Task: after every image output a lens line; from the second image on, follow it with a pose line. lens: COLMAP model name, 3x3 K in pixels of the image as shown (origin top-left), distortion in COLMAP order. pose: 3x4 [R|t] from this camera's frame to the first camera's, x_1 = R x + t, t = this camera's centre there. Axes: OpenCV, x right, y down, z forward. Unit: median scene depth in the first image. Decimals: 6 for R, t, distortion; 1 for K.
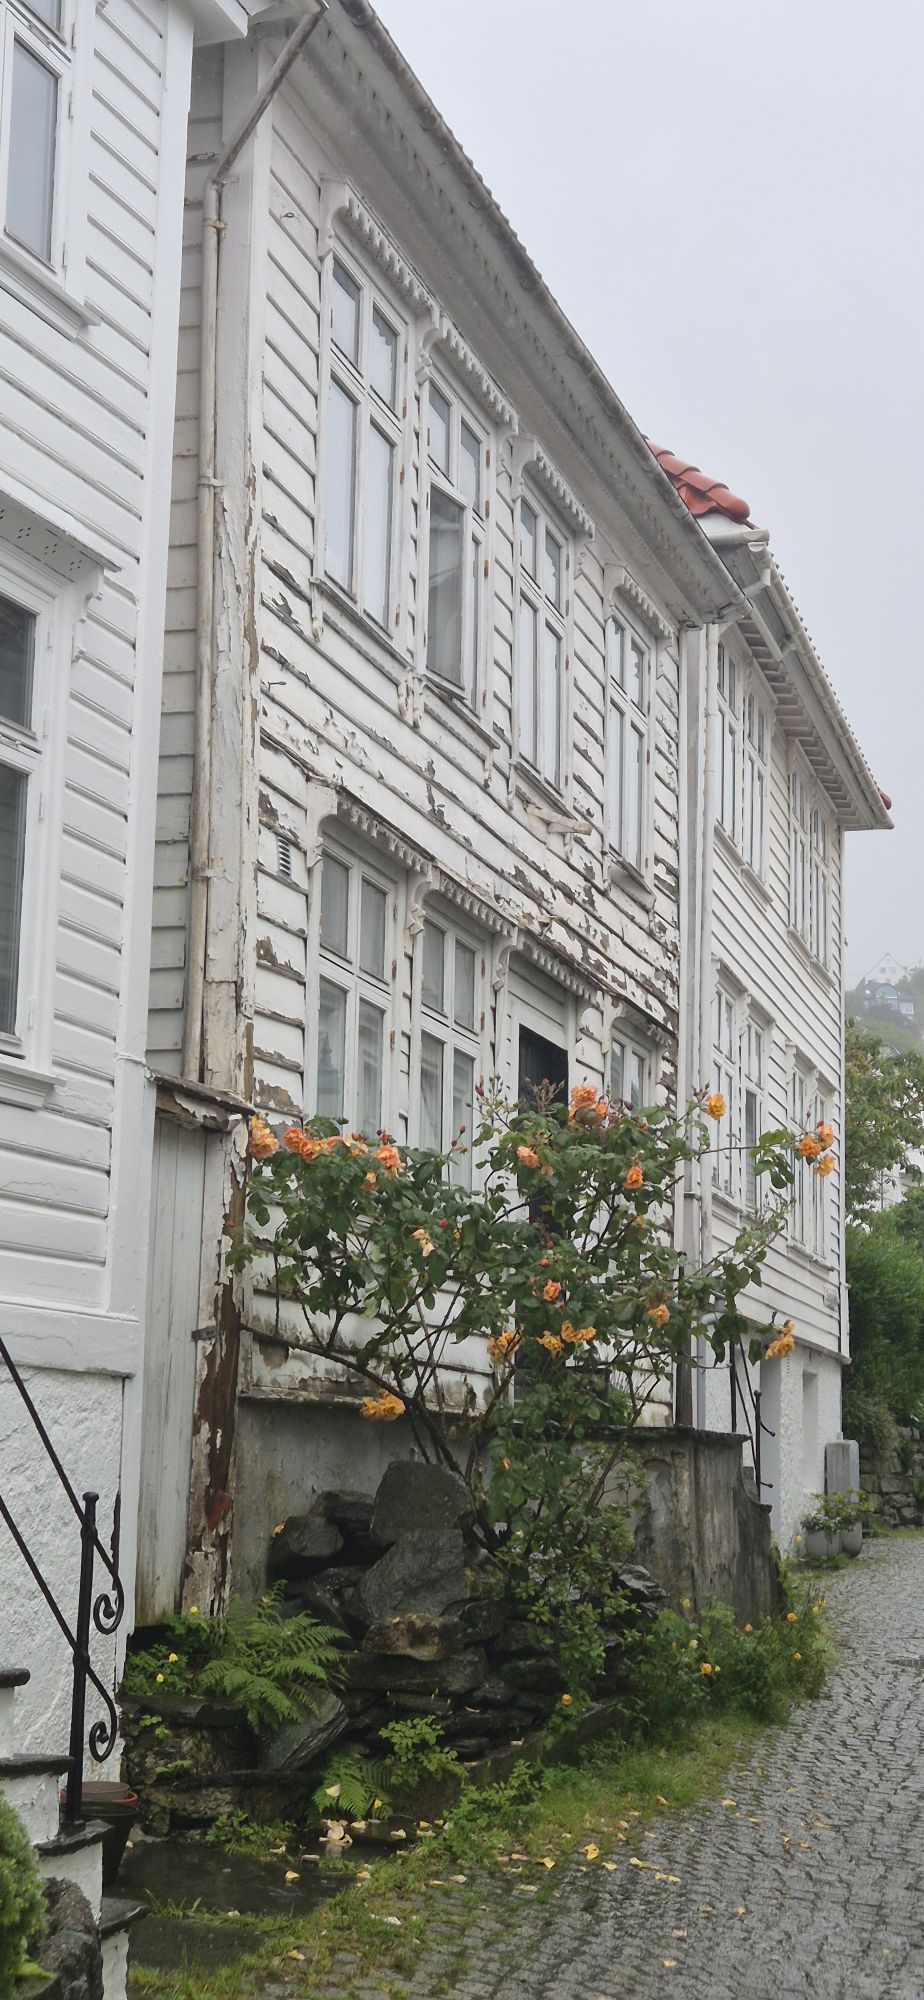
lens RADIAL K [[2314.3, 0, 467.8], [0, 2314.3, 994.1], [0, 0, 1]] dist [0.077360, 0.000000]
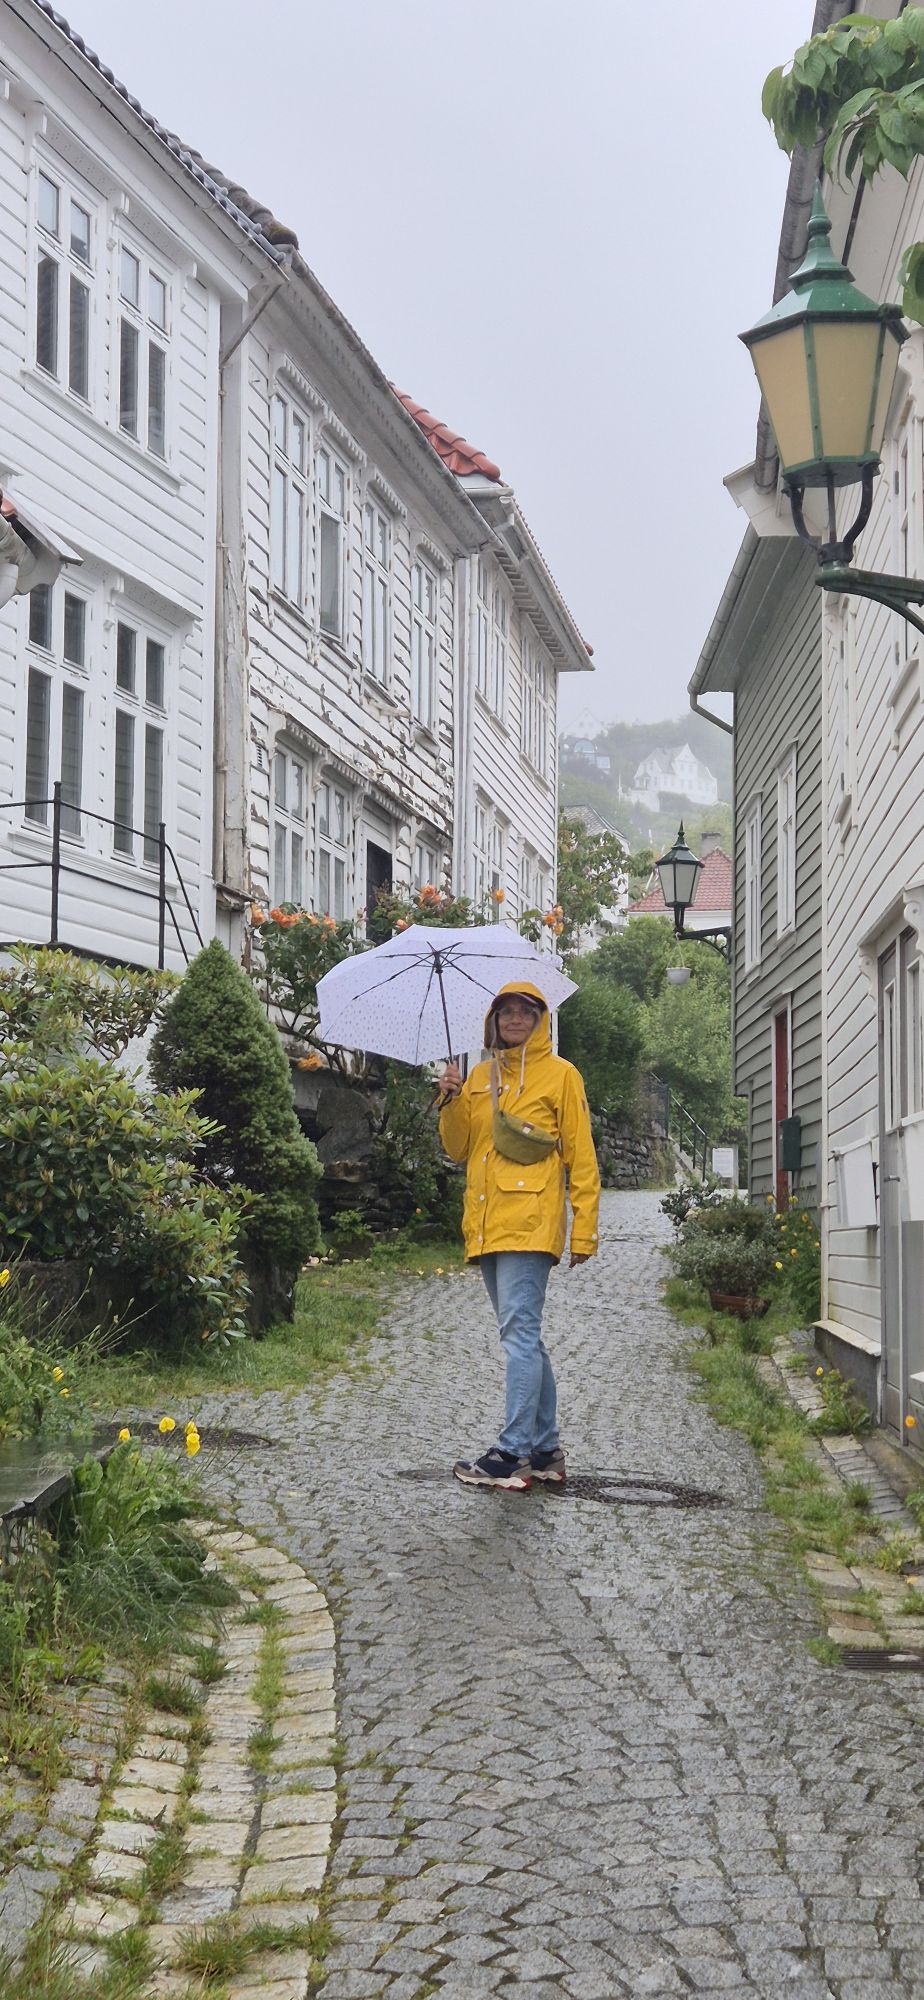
lens RADIAL K [[2314.3, 0, 461.1], [0, 2314.3, 1000.3], [0, 0, 1]] dist [0.077360, 0.000000]
pose [[0.992071, -0.006684, 0.125499, -0.118210], [-0.007174, 0.993945, 0.109647, -0.054159], [-0.125472, -0.109678, 0.986016, -0.625167]]
